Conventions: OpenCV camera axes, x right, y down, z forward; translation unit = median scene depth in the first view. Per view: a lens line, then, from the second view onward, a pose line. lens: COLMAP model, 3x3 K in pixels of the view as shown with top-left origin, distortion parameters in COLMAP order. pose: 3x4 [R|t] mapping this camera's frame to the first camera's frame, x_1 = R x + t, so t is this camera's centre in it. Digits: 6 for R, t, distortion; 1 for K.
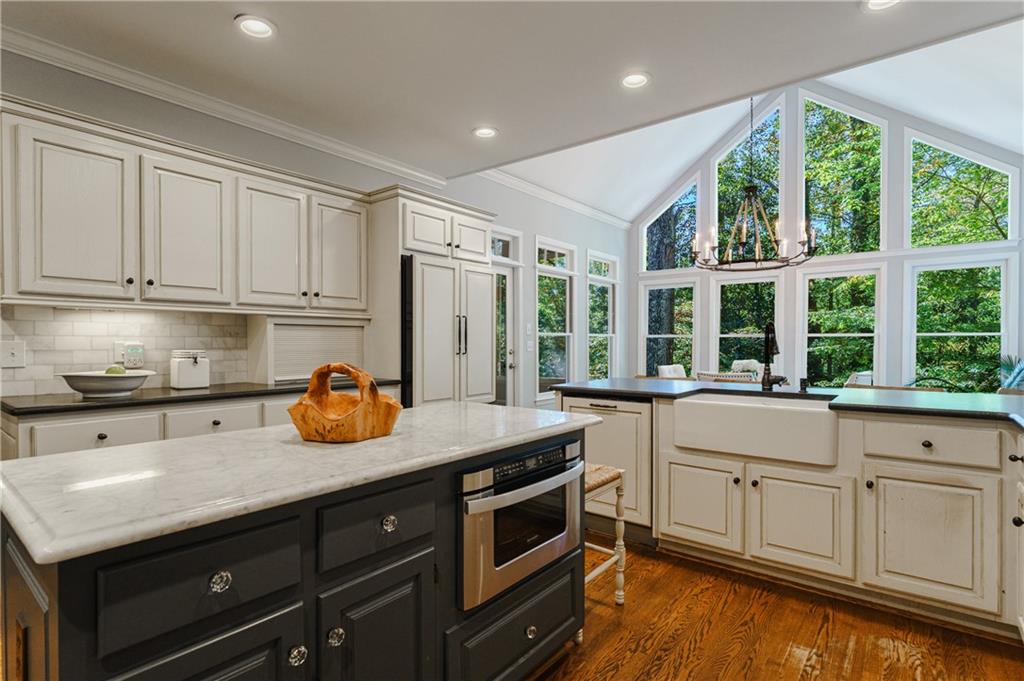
lens RADIAL K [[492.4, 0, 512.6], [0, 492.4, 348.3], [0, 0, 1]] dist [-0.003583, 0.000166]
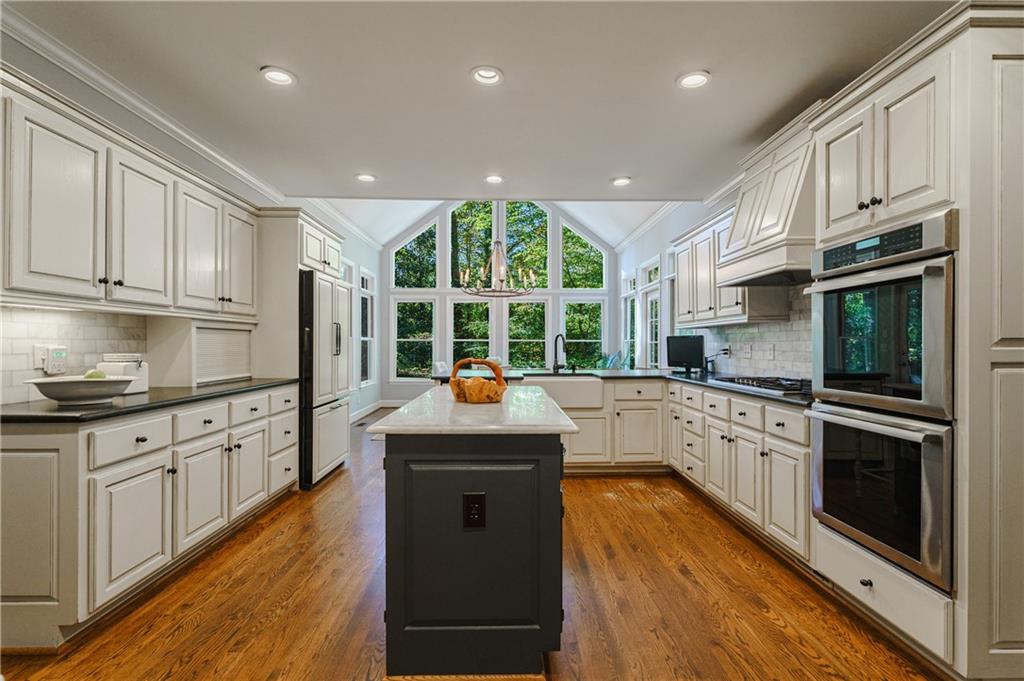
lens RADIAL K [[448.2, 0, 513.1], [0, 448.2, 344.0], [0, 0, 1]] dist [-0.002462, -0.000380]
pose [[0.772533, 0.002492, 0.634969, -0.598108], [0.006534, 0.999908, -0.011875, 0.000137], [-0.634941, 0.013323, 0.772446, -0.137590]]
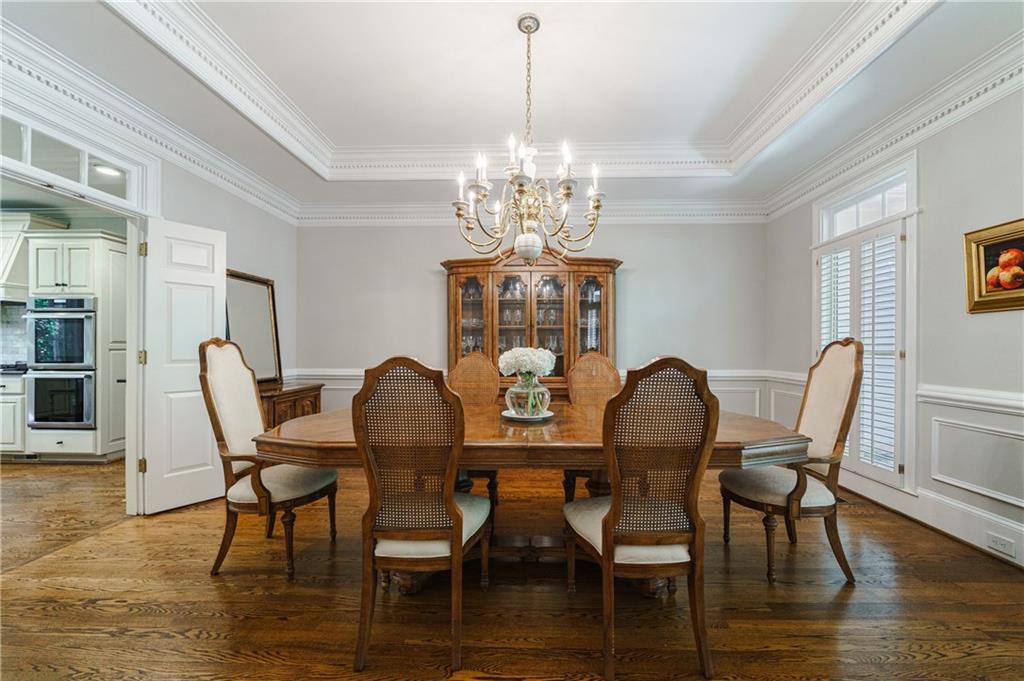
lens RADIAL K [[399.3, 0, 514.7], [0, 399.3, 343.1], [0, 0, 1]] dist [0.001595, 0.000445]
pose [[-0.607244, -0.004755, 0.794502, -1.877374], [0.006880, 0.999913, 0.011243, -0.008774], [-0.794486, 0.012293, -0.607158, -0.377661]]
